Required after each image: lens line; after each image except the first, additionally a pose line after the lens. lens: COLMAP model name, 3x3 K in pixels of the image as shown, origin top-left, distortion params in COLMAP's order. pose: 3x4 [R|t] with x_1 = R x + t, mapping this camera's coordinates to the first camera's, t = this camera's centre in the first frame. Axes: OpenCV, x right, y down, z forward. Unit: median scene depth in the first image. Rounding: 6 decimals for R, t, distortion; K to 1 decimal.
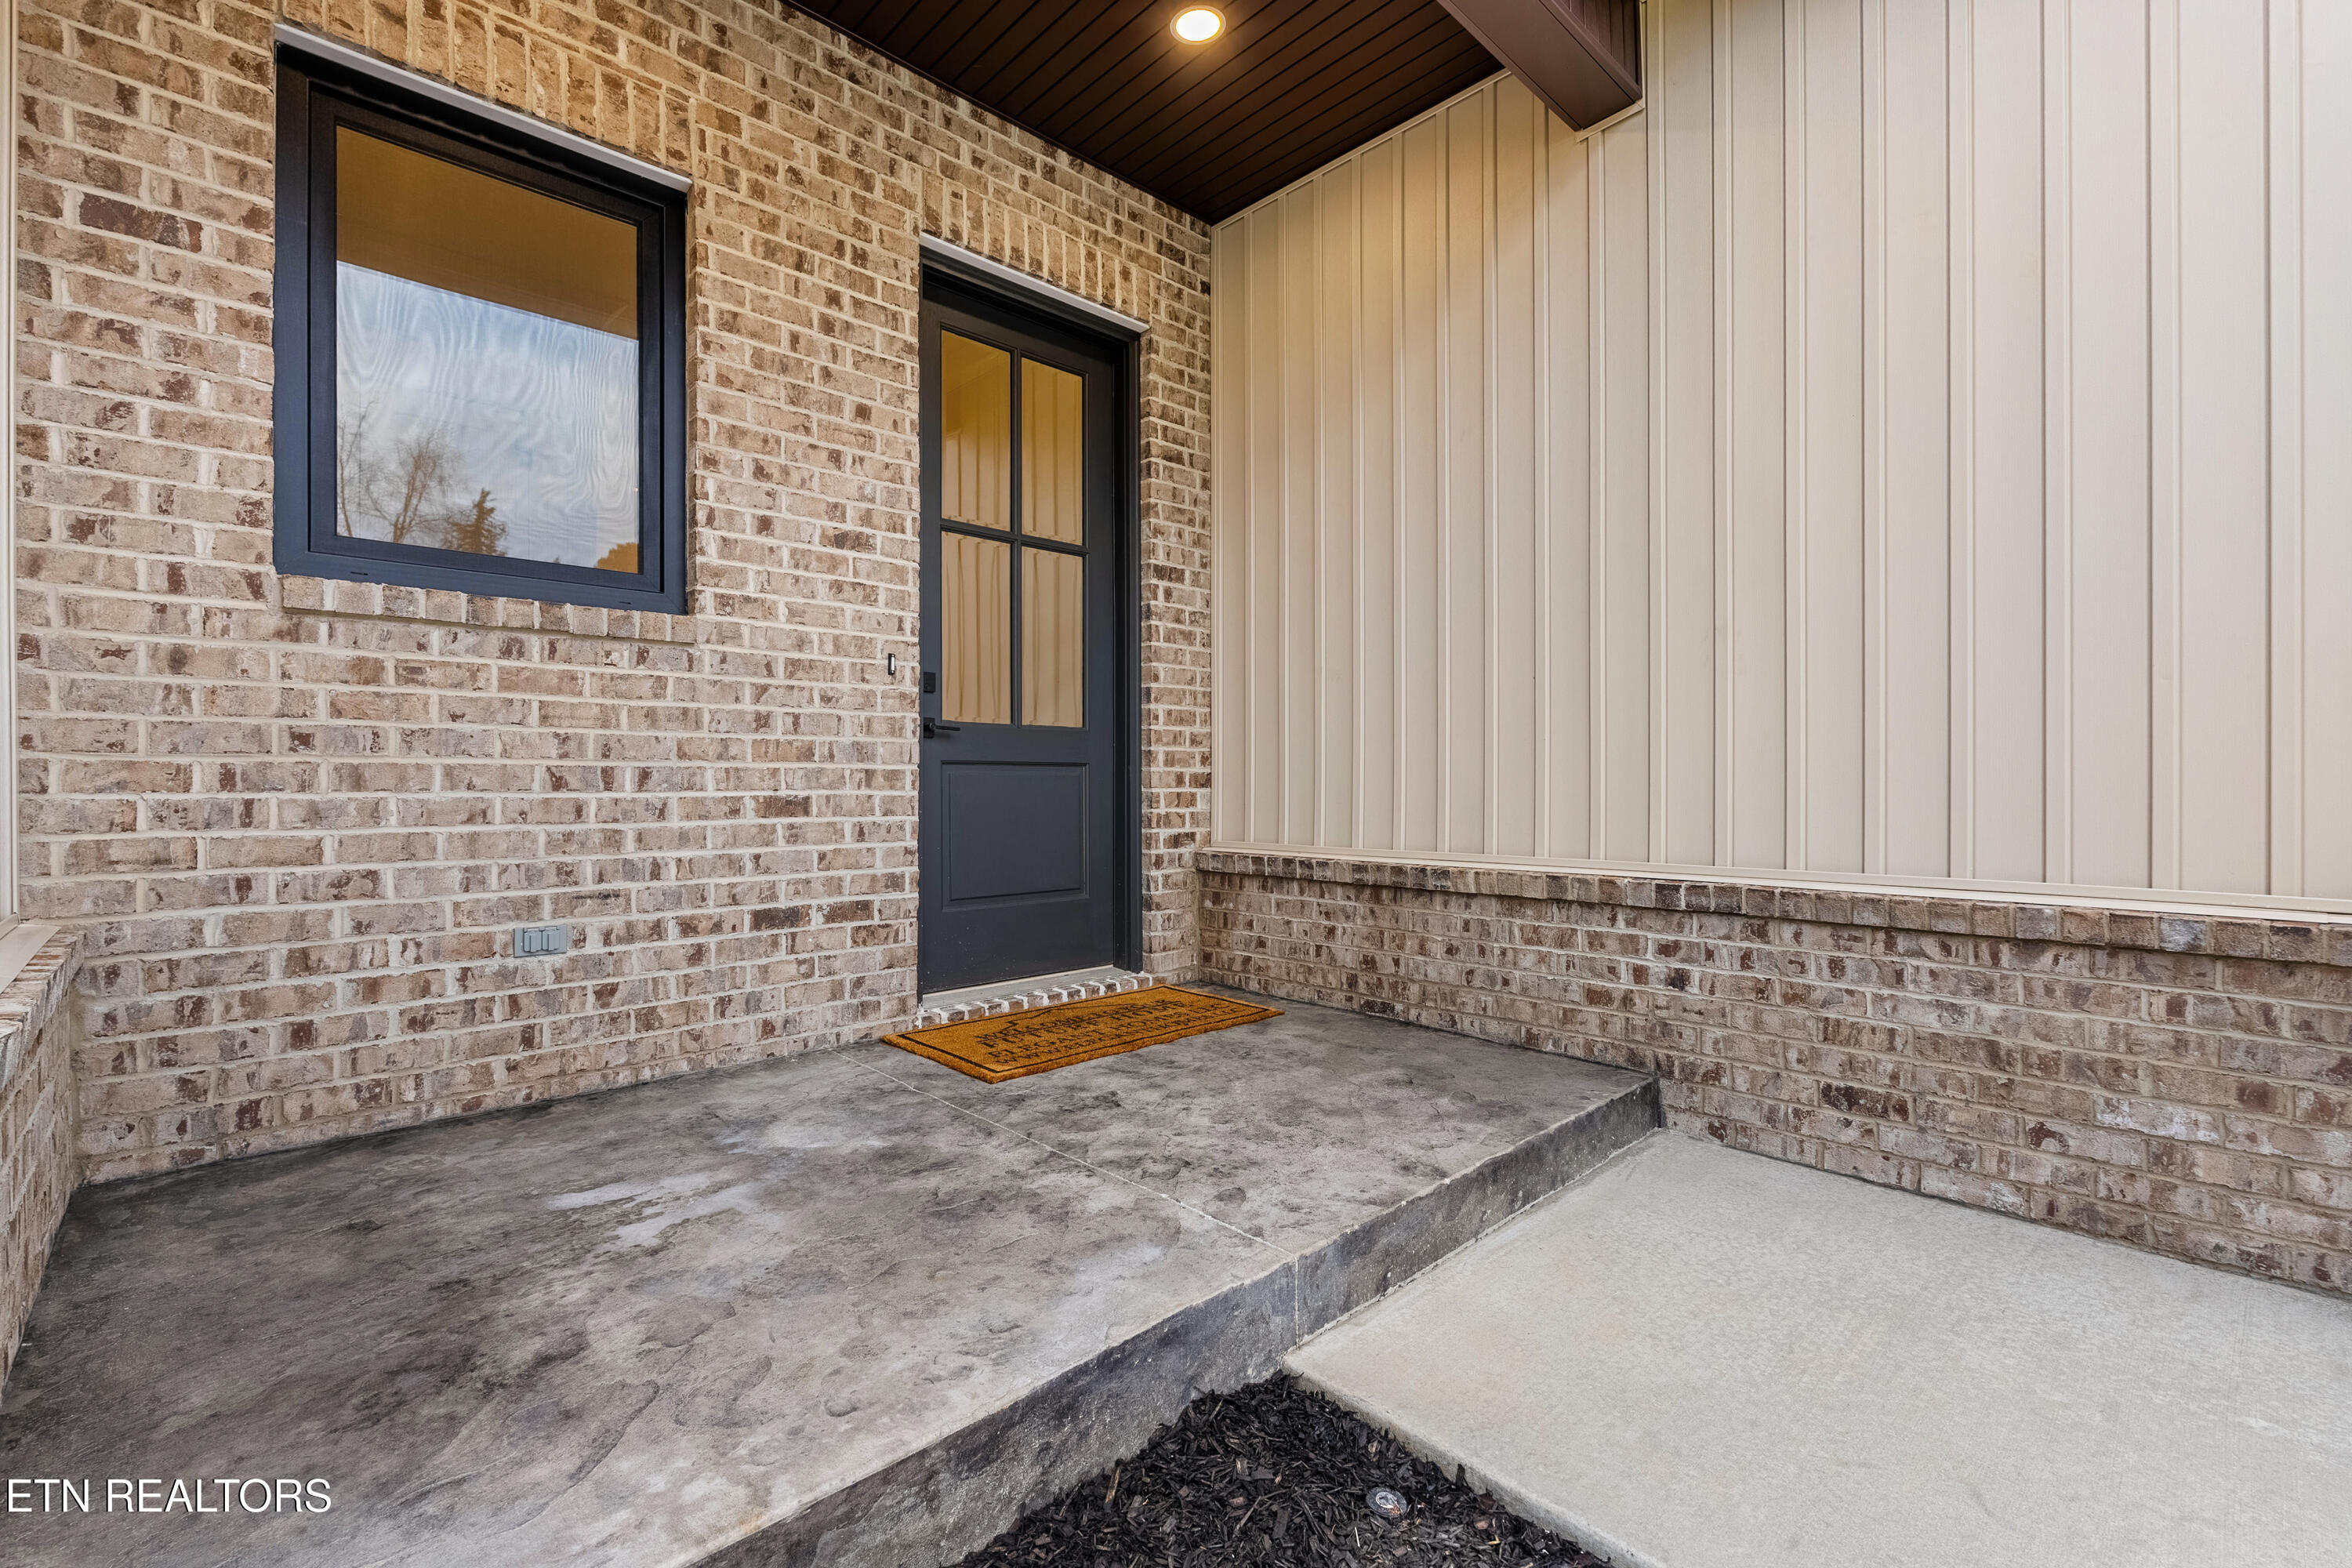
lens RADIAL K [[1033.7, 0, 1179.1], [0, 1033.7, 784.8], [0, 0, 1]] dist [-0.004245, 0.001223]
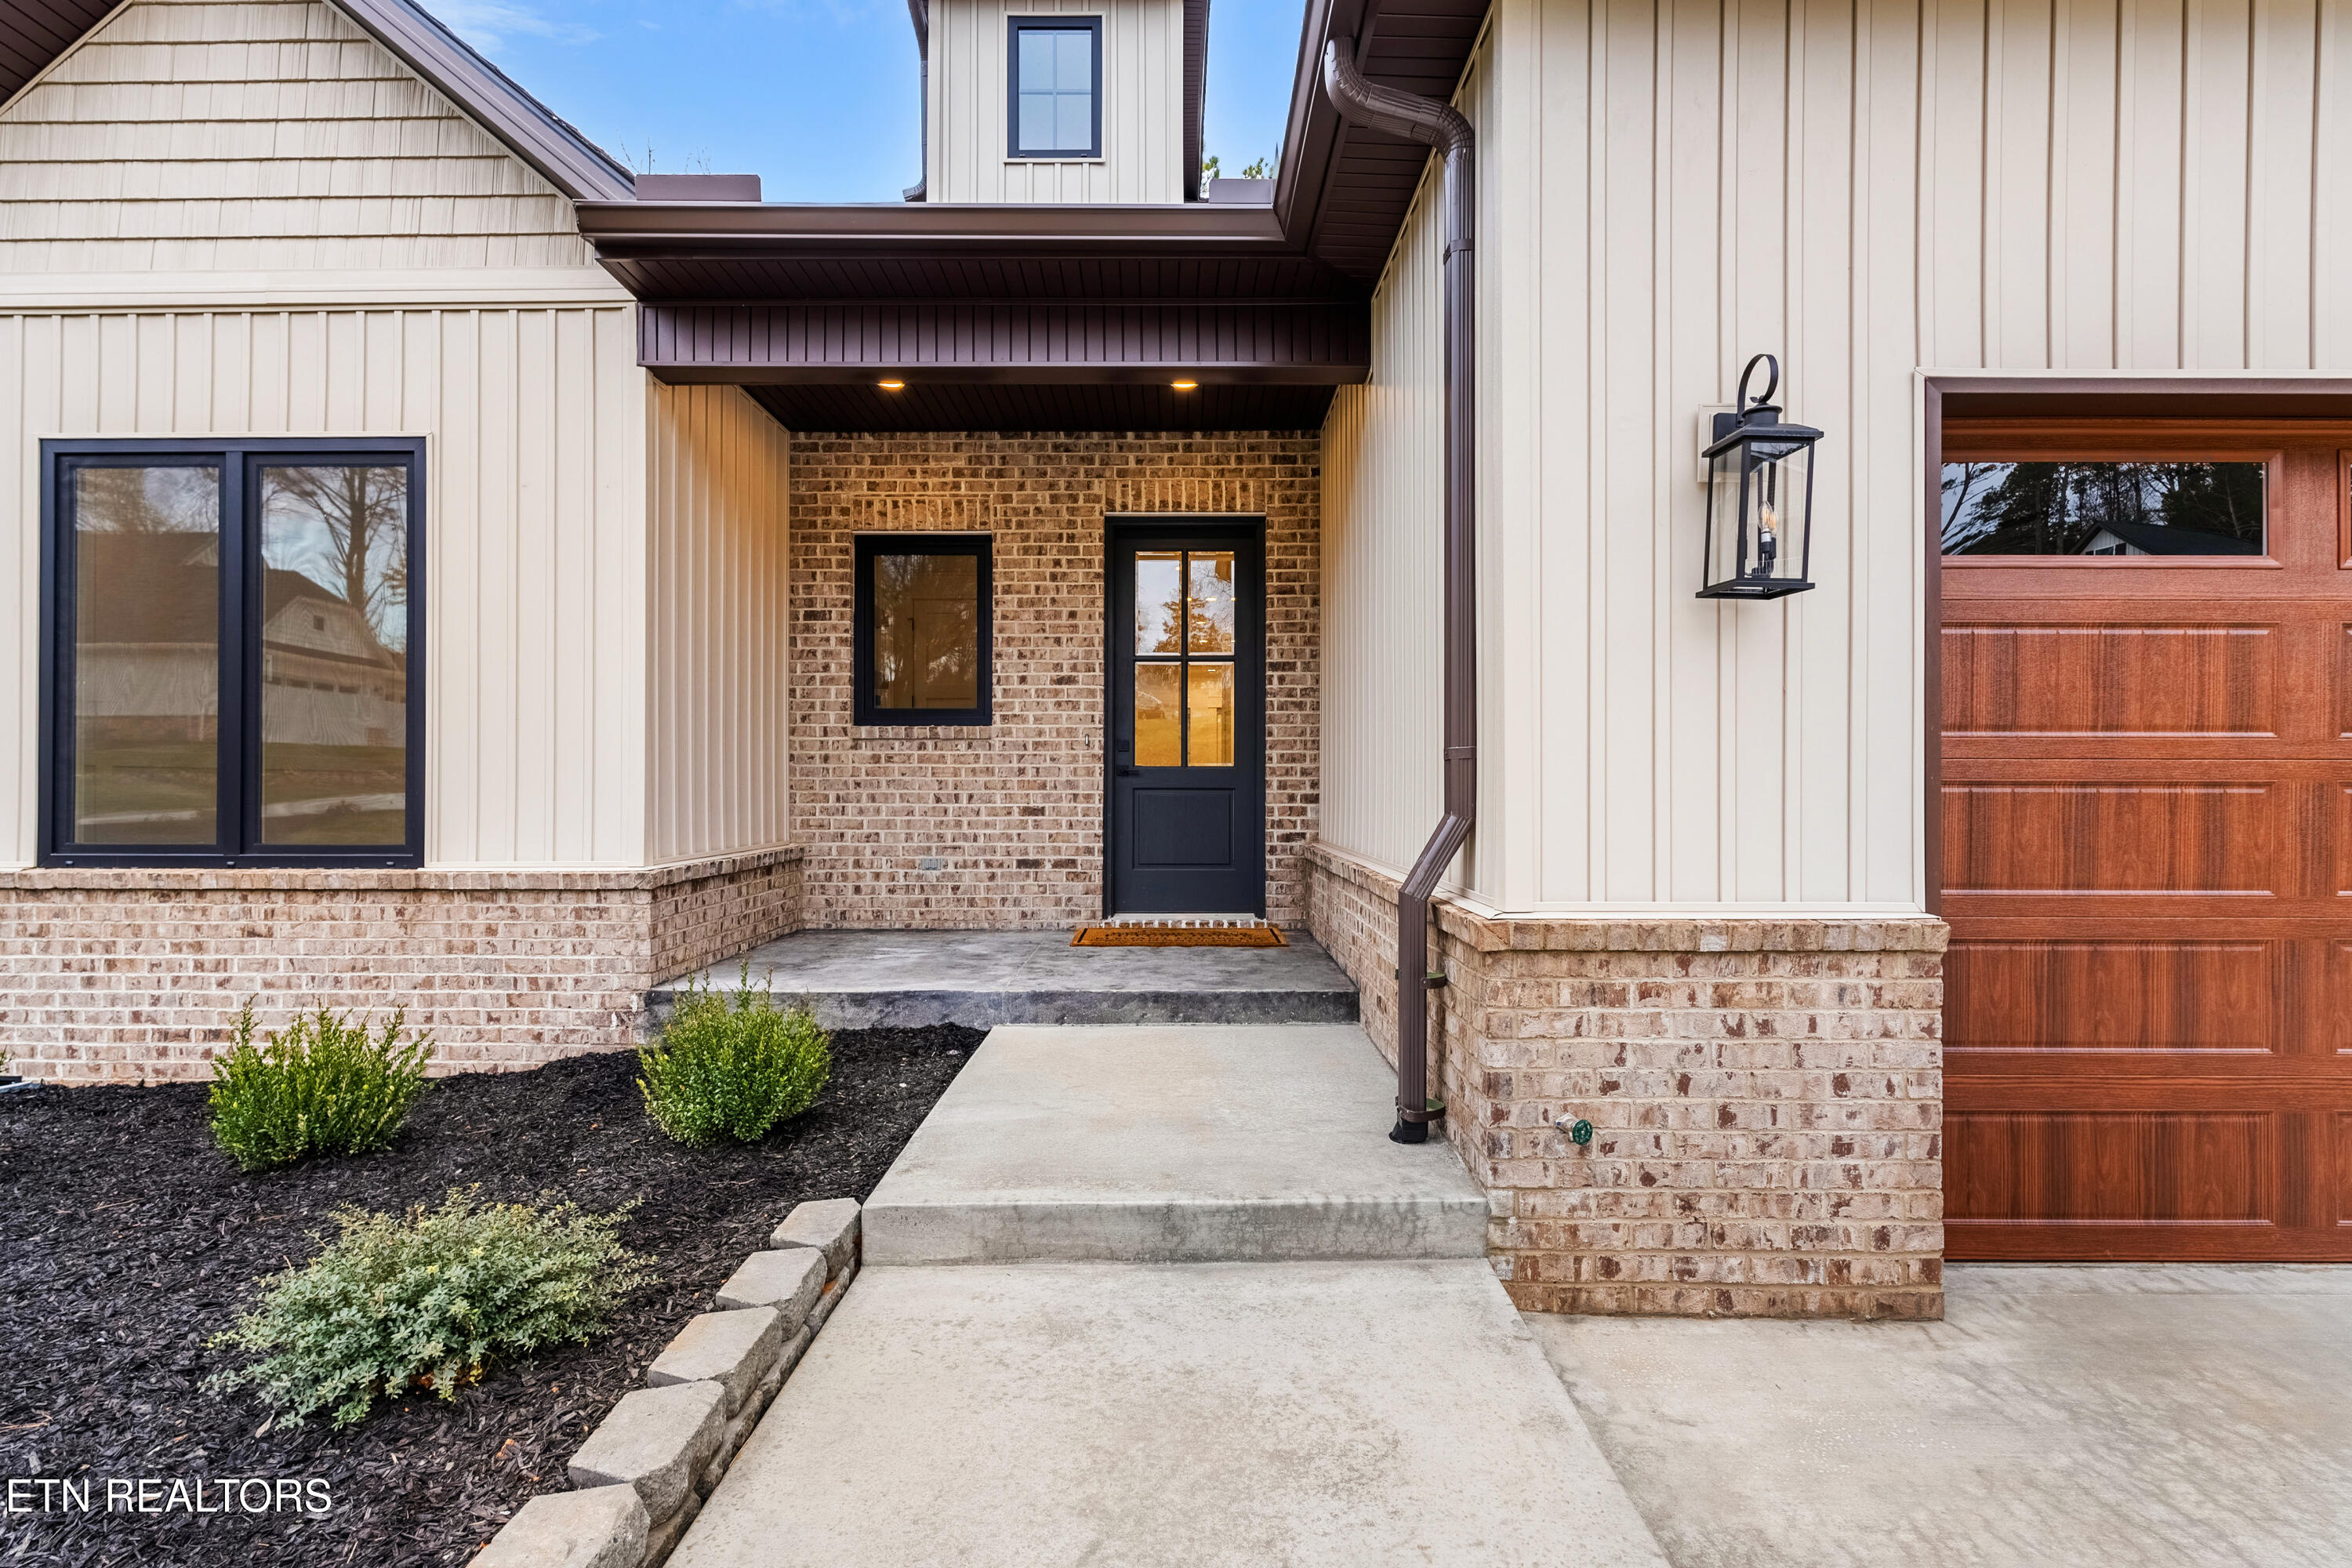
lens RADIAL K [[1033.7, 0, 1169.2], [0, 1033.7, 790.3], [0, 0, 1]] dist [-0.004245, 0.001223]
pose [[0.721273, 0.002863, -0.692645, 1.300660], [-0.001941, 0.999996, 0.002112, -0.027212], [0.692648, -0.000178, 0.721275, -0.335722]]
